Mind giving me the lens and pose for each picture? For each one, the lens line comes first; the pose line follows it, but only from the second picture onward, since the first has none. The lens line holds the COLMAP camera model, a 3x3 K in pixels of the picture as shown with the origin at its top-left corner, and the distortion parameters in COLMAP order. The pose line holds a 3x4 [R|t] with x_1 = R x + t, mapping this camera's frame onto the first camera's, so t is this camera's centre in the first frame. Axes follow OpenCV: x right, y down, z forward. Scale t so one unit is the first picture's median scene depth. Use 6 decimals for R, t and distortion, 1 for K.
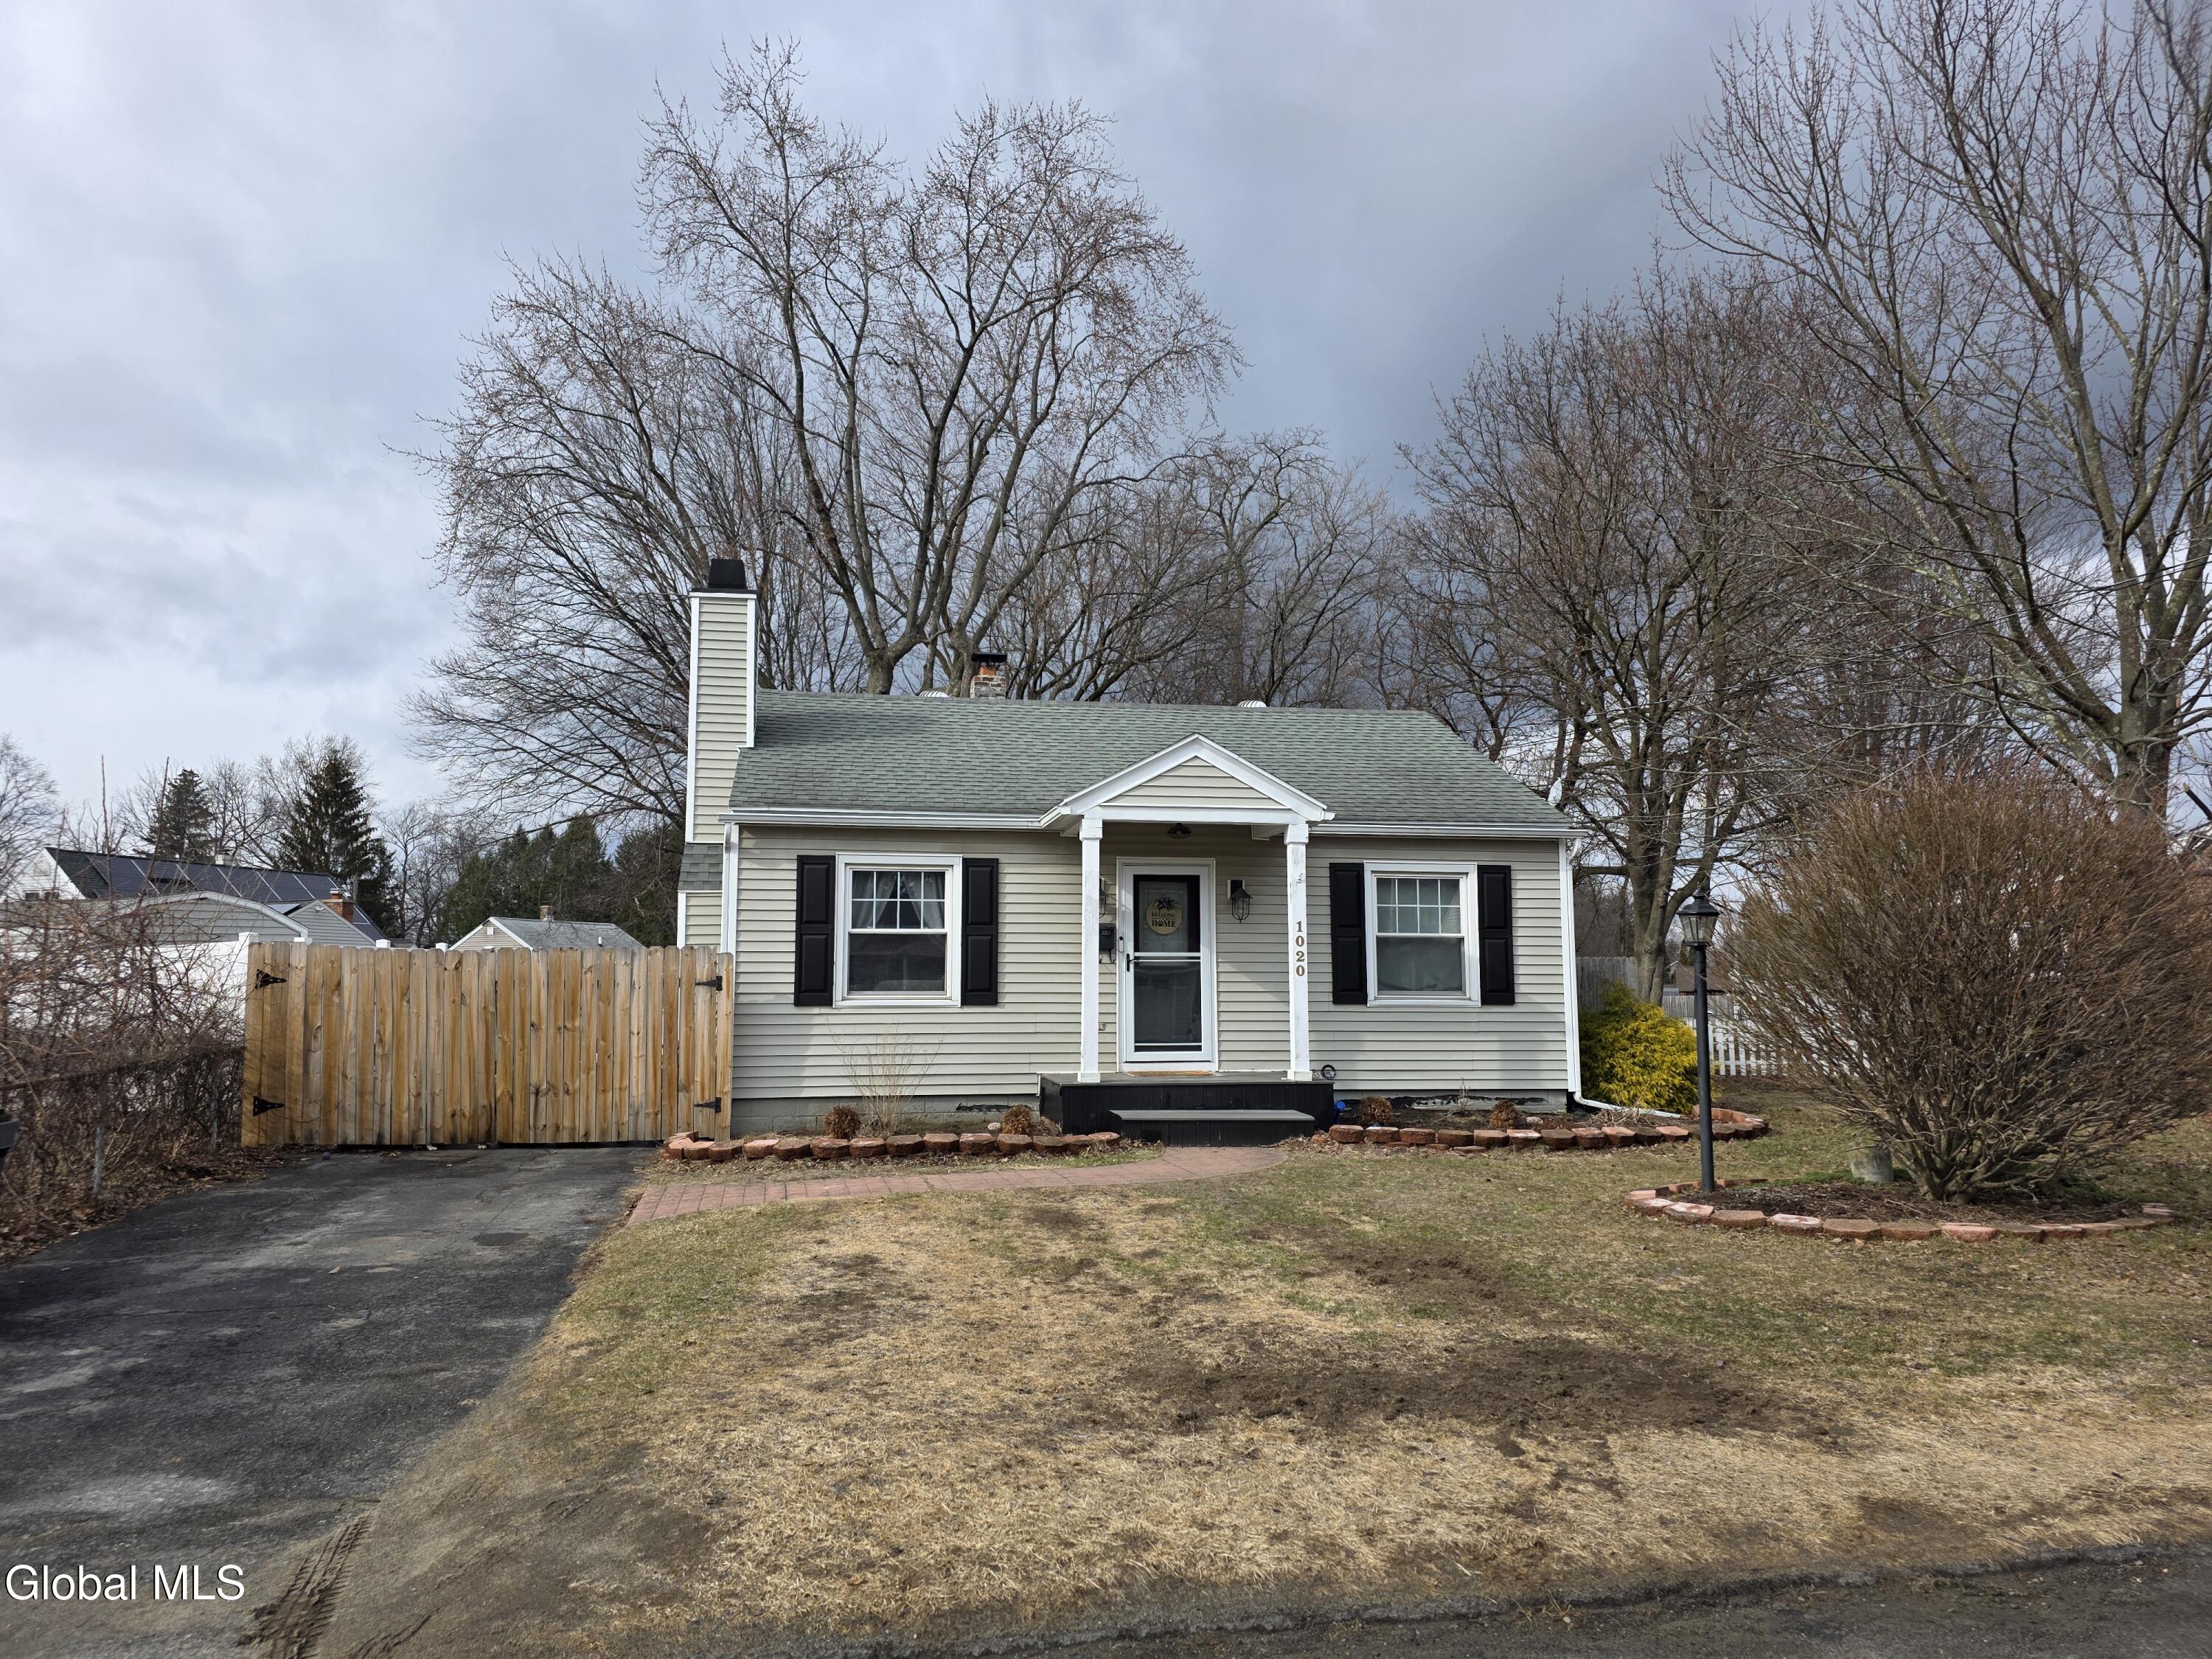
lens RADIAL K [[1489.2, 0, 1094.7], [0, 1489.2, 847.6], [0, 0, 1]] dist [0.065519, -0.061047]
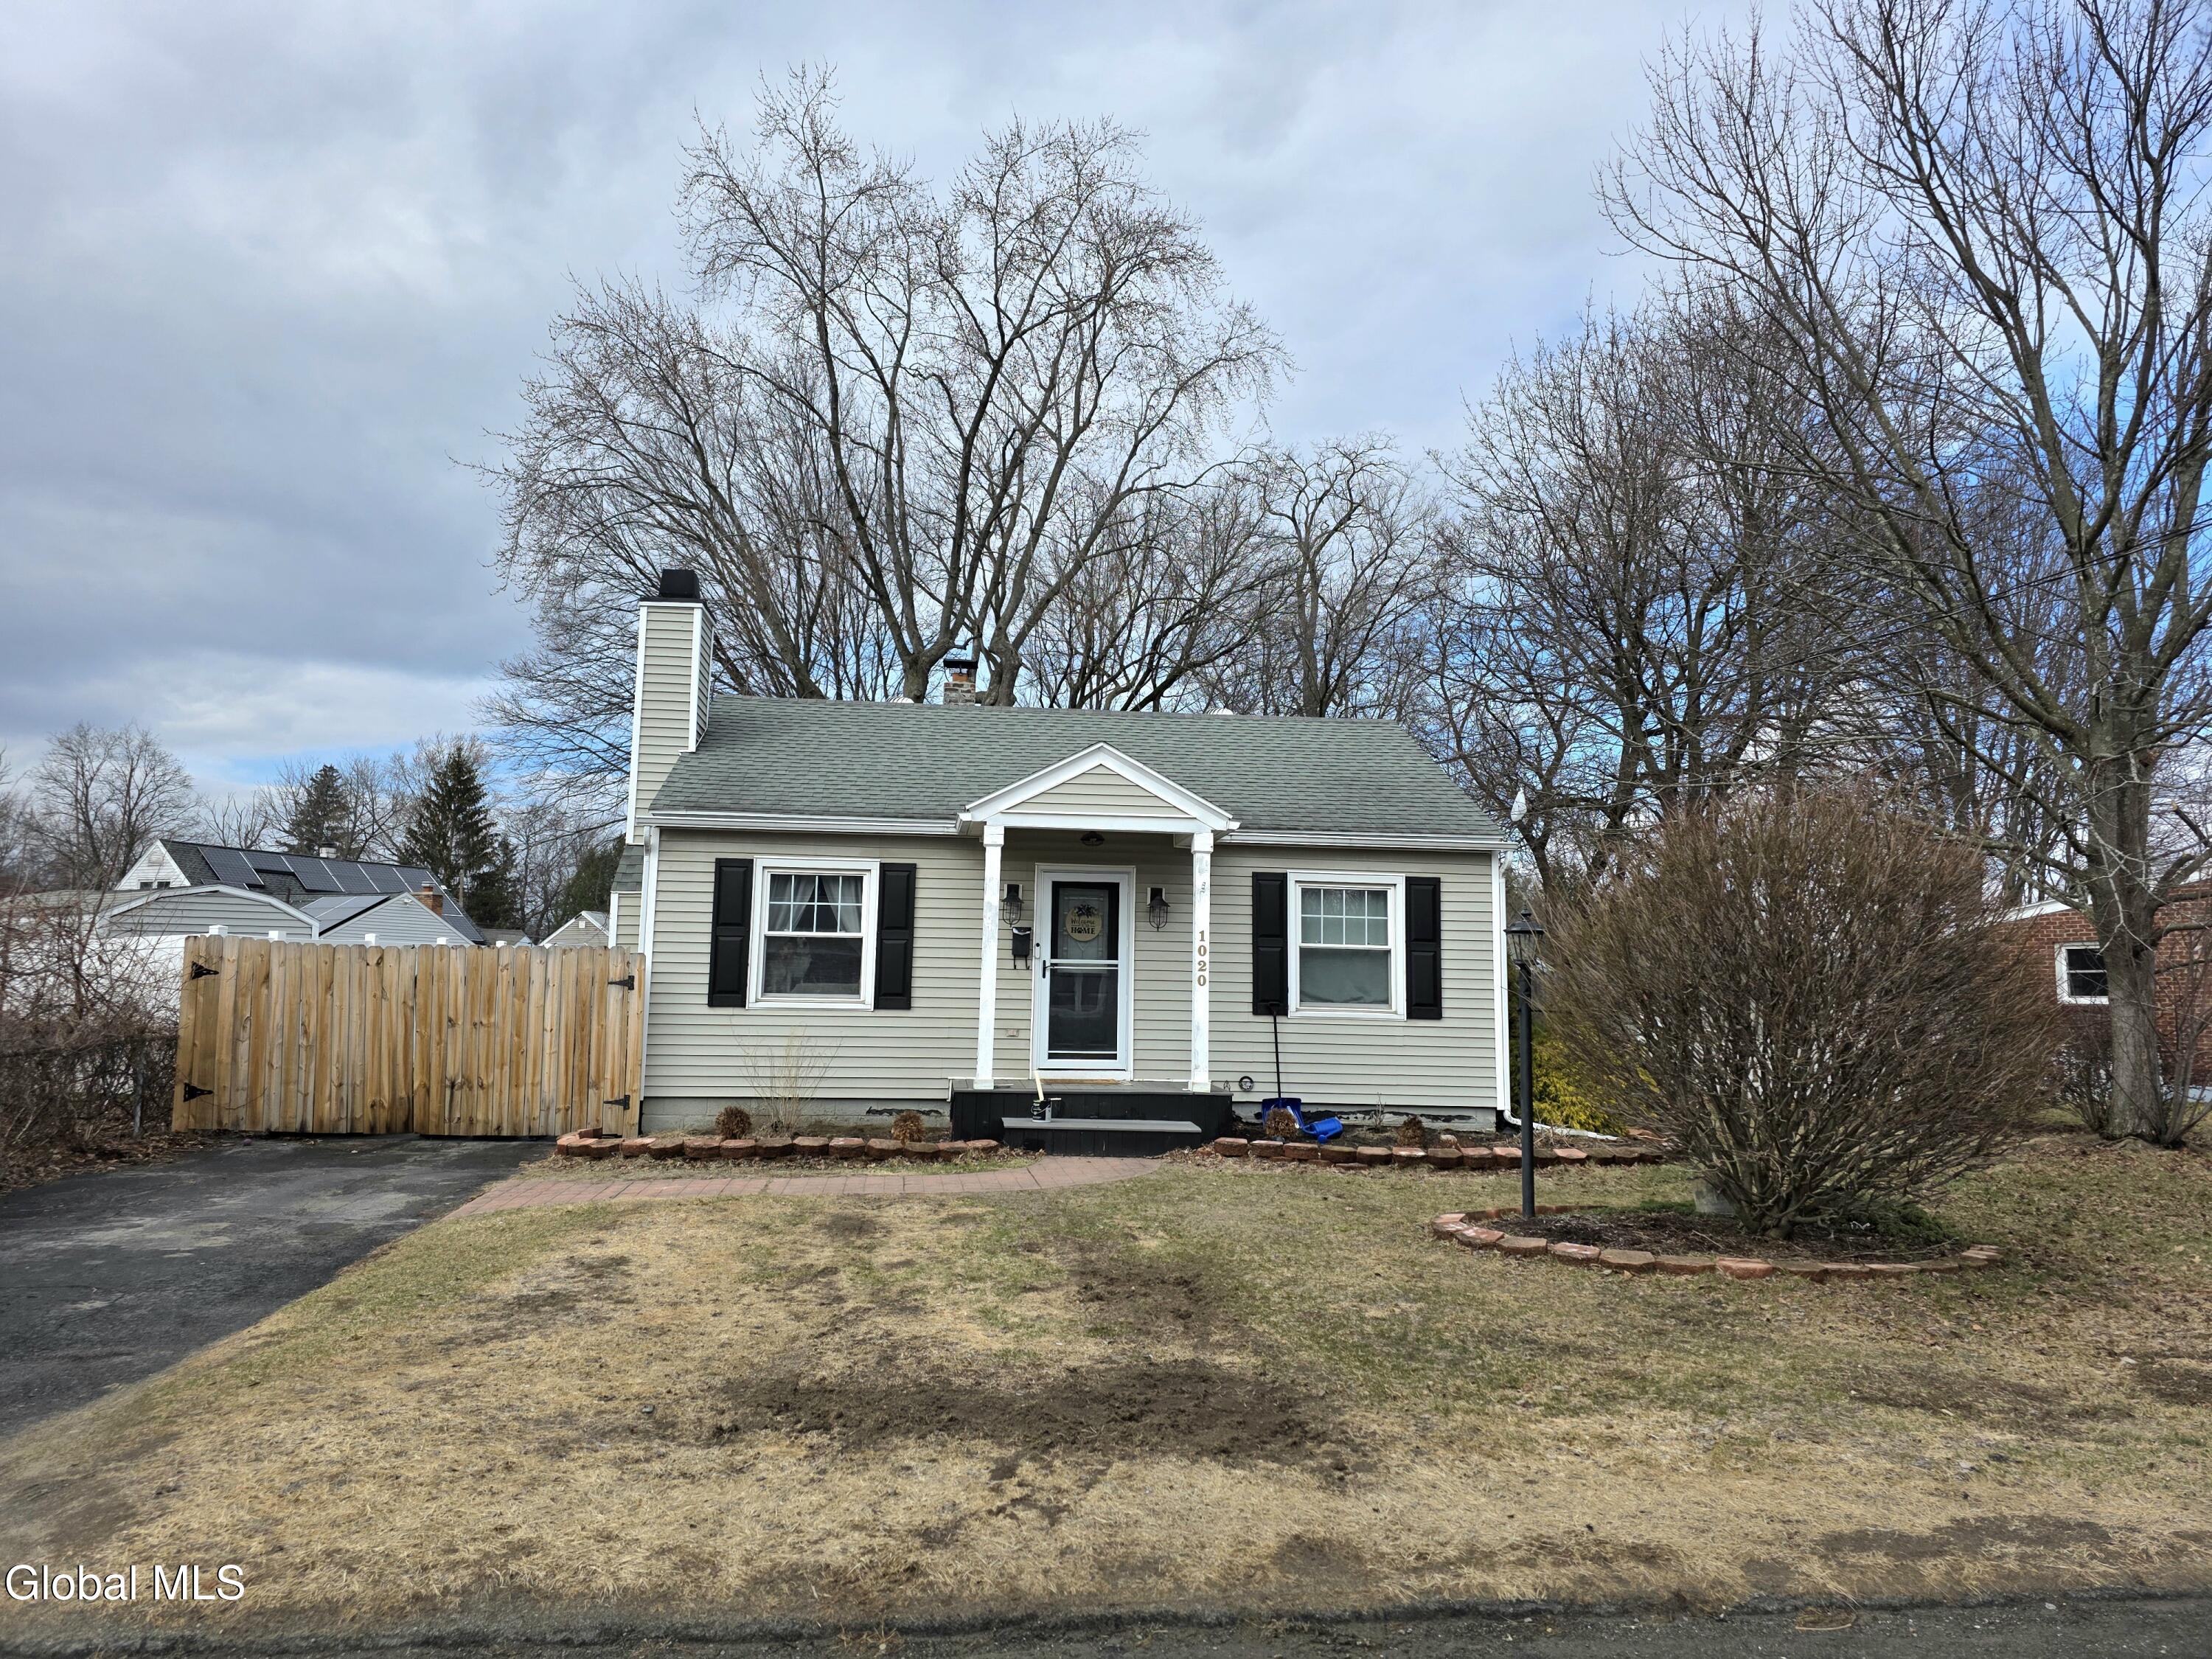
lens RADIAL K [[1489.2, 0, 1096.9], [0, 1489.2, 812.2], [0, 0, 1]] dist [0.065519, -0.061047]
pose [[0.996922, 0.010556, -0.077692, 0.134205], [-0.012487, 0.999624, -0.024402, -0.004353], [0.077405, 0.025297, 0.996679, 0.000999]]
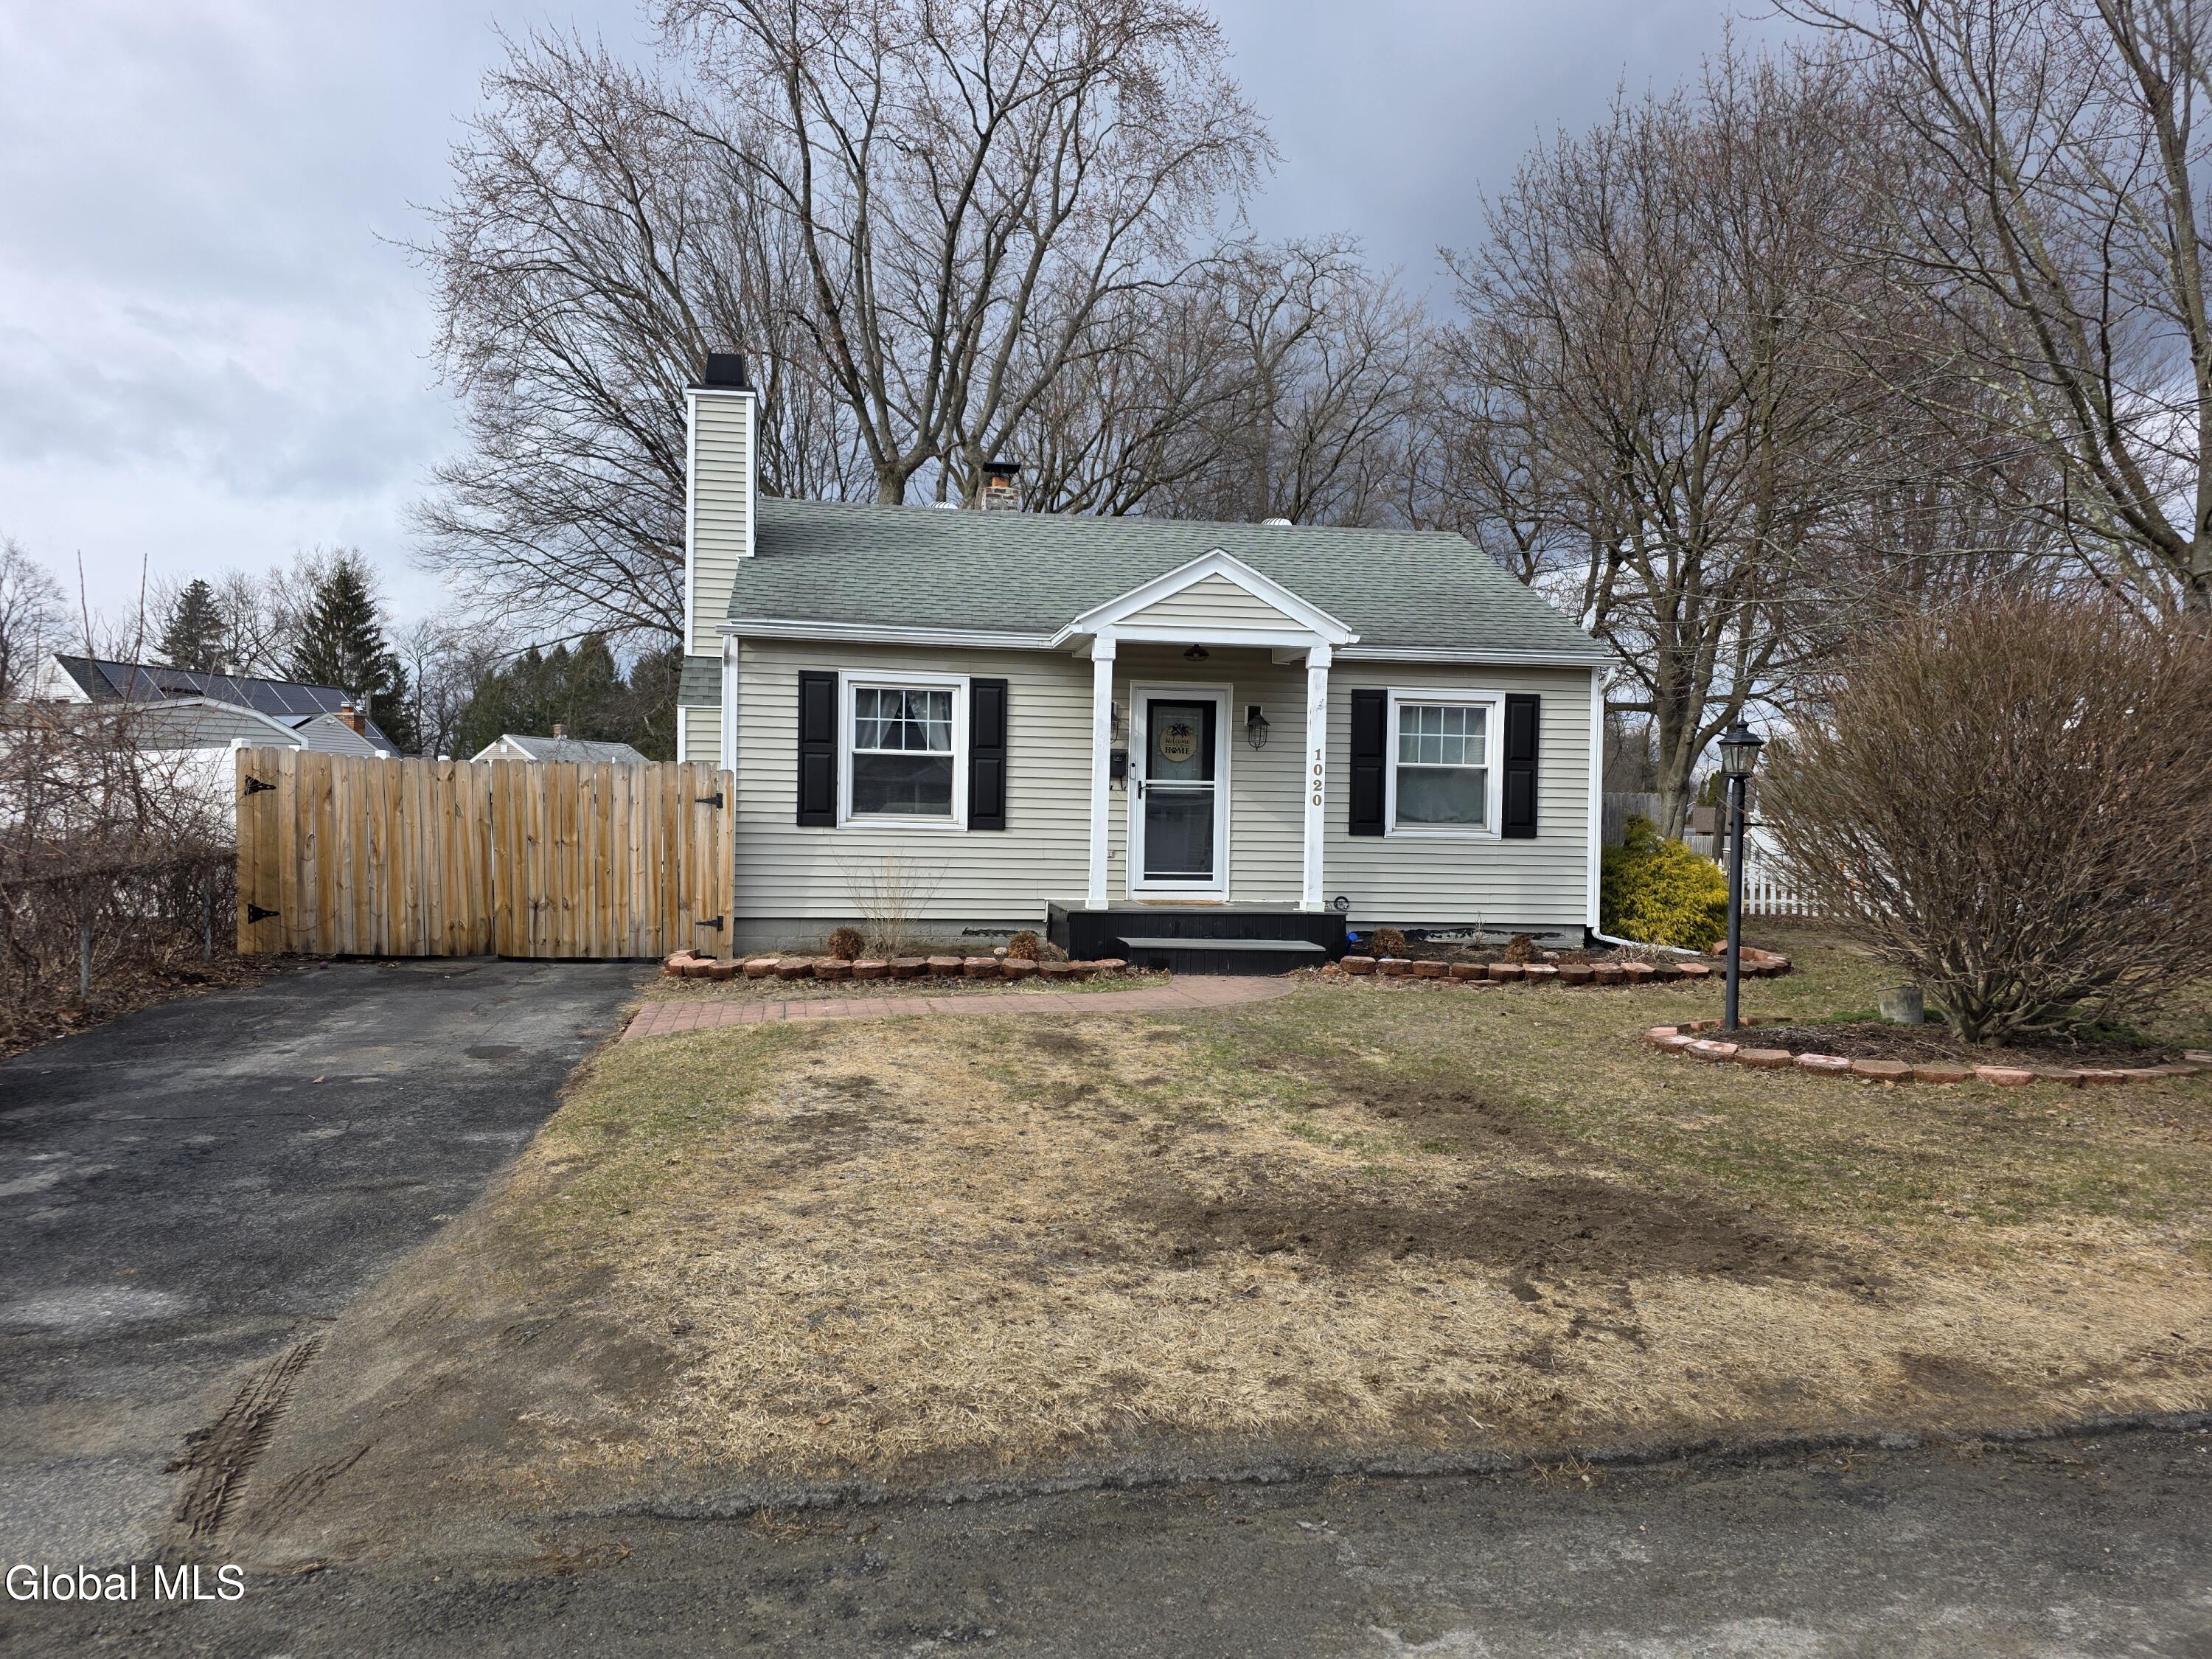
lens RADIAL K [[1489.2, 0, 1093.4], [0, 1489.2, 844.2], [0, 0, 1]] dist [0.065519, -0.061047]
pose [[0.999765, 0.018994, -0.010461, 0.002971], [-0.017723, 0.993725, 0.110440, 0.006538], [0.012493, -0.110229, 0.993828, 0.029580]]
